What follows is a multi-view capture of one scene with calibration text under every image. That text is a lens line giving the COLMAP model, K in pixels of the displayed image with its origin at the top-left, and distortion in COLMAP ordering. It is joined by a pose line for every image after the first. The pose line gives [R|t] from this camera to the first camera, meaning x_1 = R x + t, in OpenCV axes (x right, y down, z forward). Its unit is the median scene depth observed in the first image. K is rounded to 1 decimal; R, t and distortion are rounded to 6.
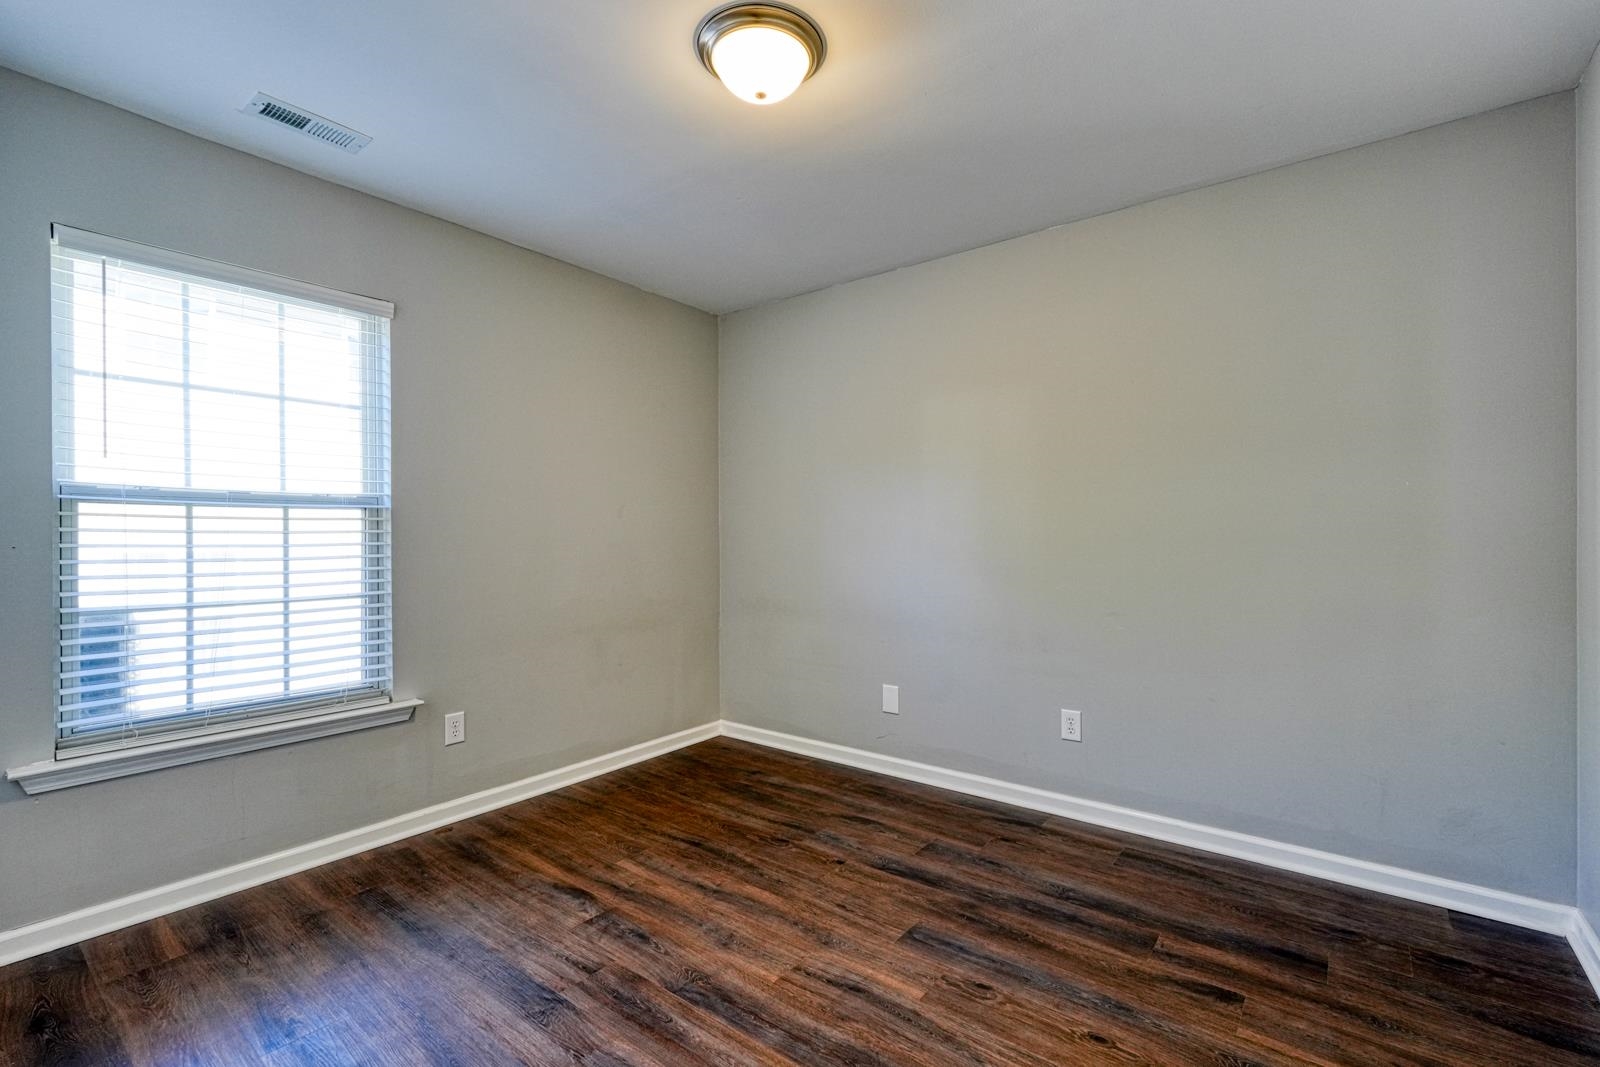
lens RADIAL K [[708.1, 0, 800.0], [0, 708.1, 533.5], [0, 0, 1]] dist [0.000528, 0.000082]
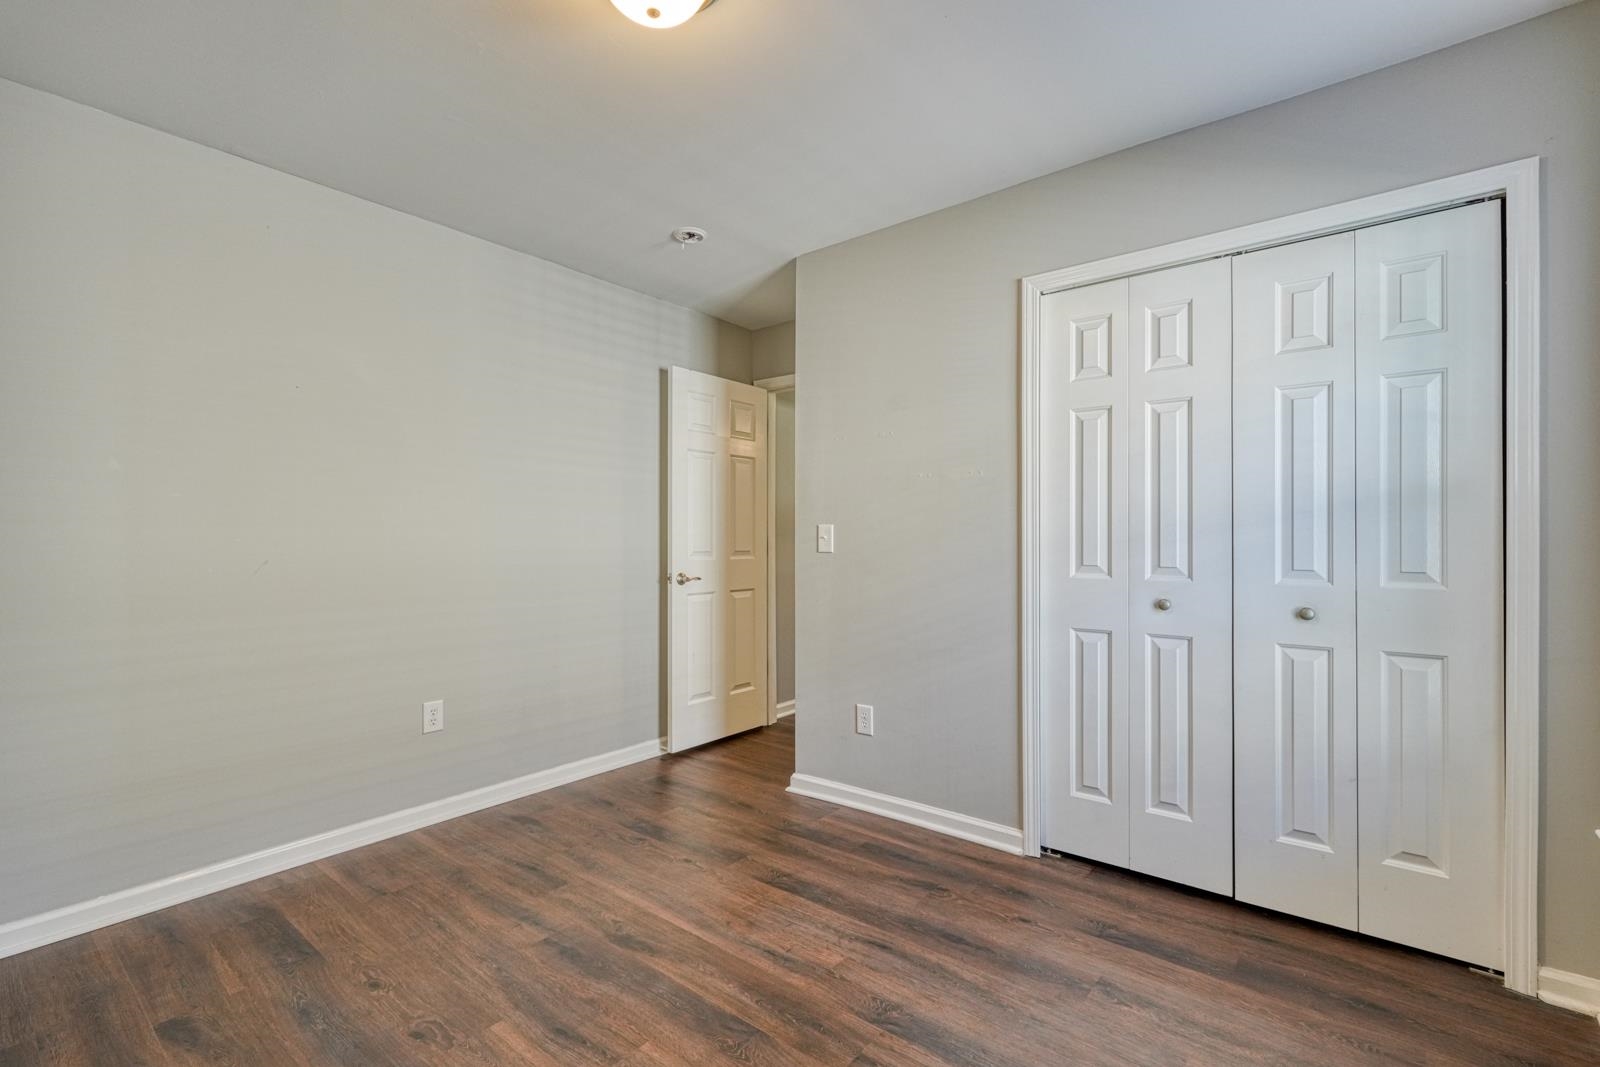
lens RADIAL K [[708.1, 0, 800.0], [0, 708.1, 533.5], [0, 0, 1]] dist [0.000528, 0.000082]
pose [[-0.999864, 0.006766, 0.015052, -0.255456], [0.006680, 0.999961, -0.005761, 0.007928], [-0.015091, -0.005660, -0.999870, 1.965409]]
